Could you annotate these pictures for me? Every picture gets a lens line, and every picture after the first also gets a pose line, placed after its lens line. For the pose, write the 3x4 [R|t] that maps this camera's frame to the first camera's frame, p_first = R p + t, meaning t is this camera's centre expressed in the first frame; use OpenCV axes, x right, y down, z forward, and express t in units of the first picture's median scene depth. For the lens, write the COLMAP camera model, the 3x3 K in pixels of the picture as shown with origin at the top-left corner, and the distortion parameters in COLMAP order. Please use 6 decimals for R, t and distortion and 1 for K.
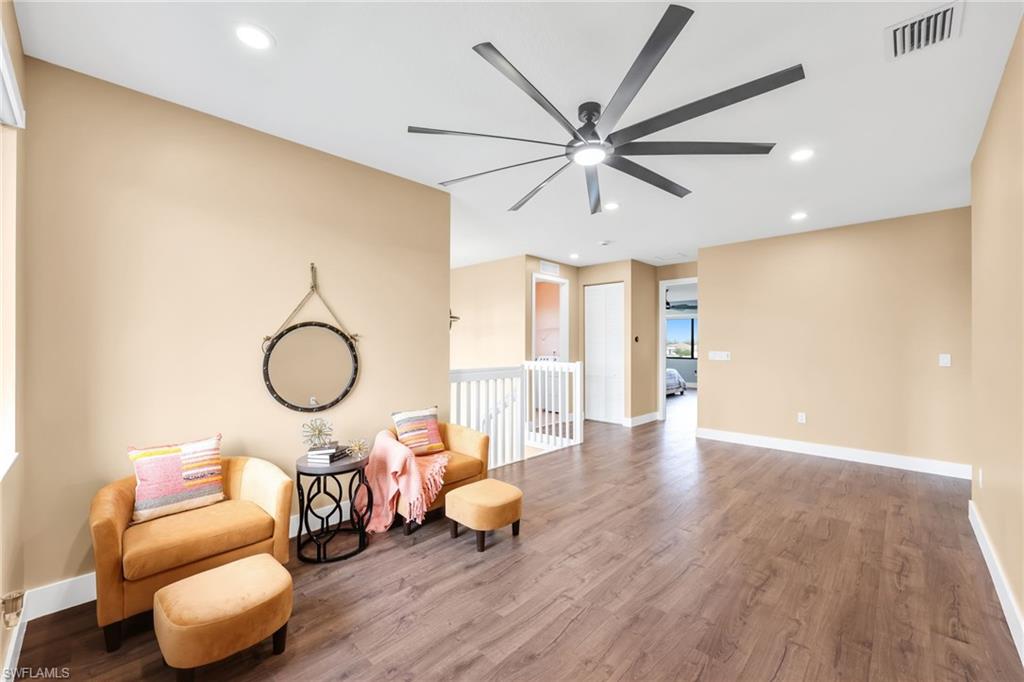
lens RADIAL K [[410.0, 0, 512.0], [0, 410.0, 341.0], [0, 0, 1]] dist [-0.001408, -0.000131]
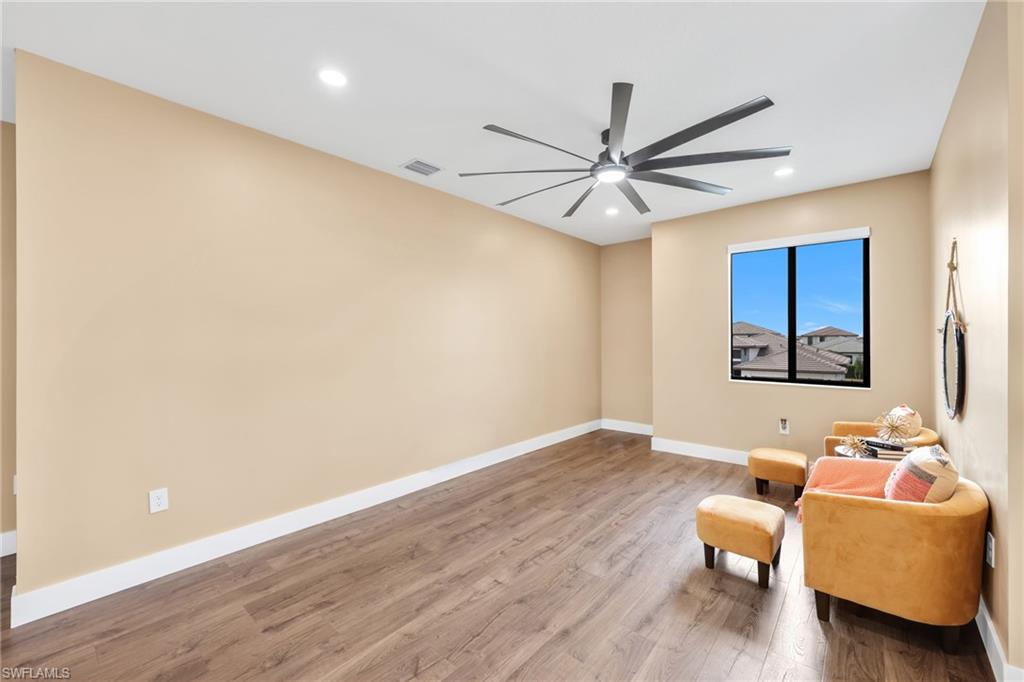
lens RADIAL K [[412.9, 0, 511.4], [0, 412.9, 337.3], [0, 0, 1]] dist [-0.001475, -0.000156]
pose [[-0.998727, 0.006055, -0.050084, 0.512237], [0.006753, 0.999882, -0.013771, 0.018756], [0.049995, -0.014091, -0.998650, 2.077845]]
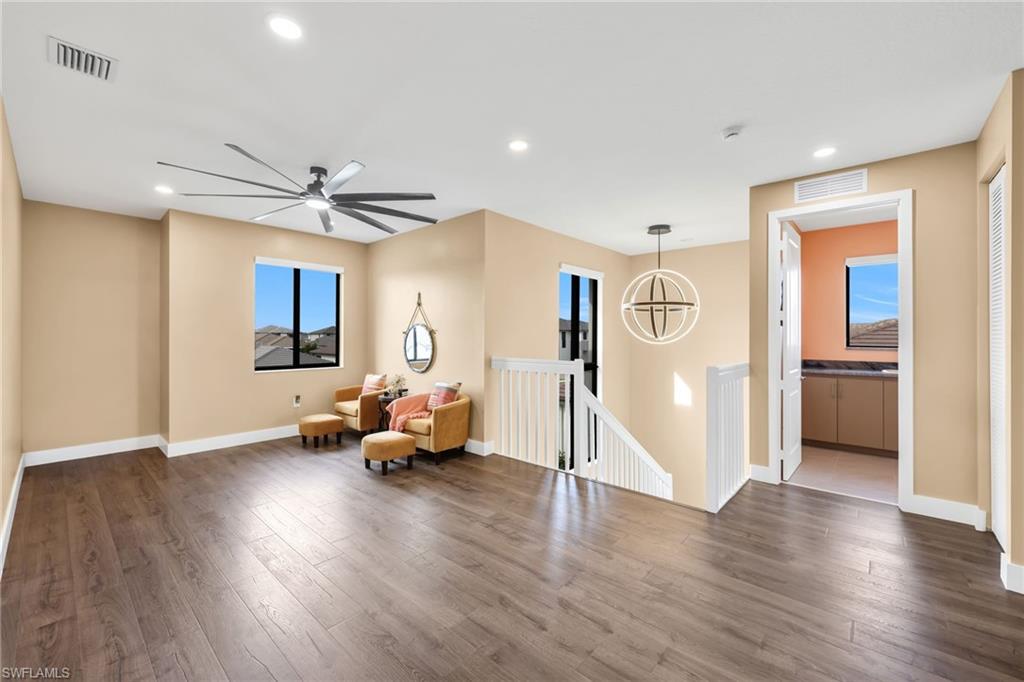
lens RADIAL K [[412.9, 0, 511.4], [0, 412.9, 337.3], [0, 0, 1]] dist [-0.001475, -0.000156]
pose [[0.036396, 0.005082, -0.999325, 1.594109], [0.008826, 0.999946, 0.005407, 0.010939], [0.999298, -0.009017, 0.036350, 1.568627]]
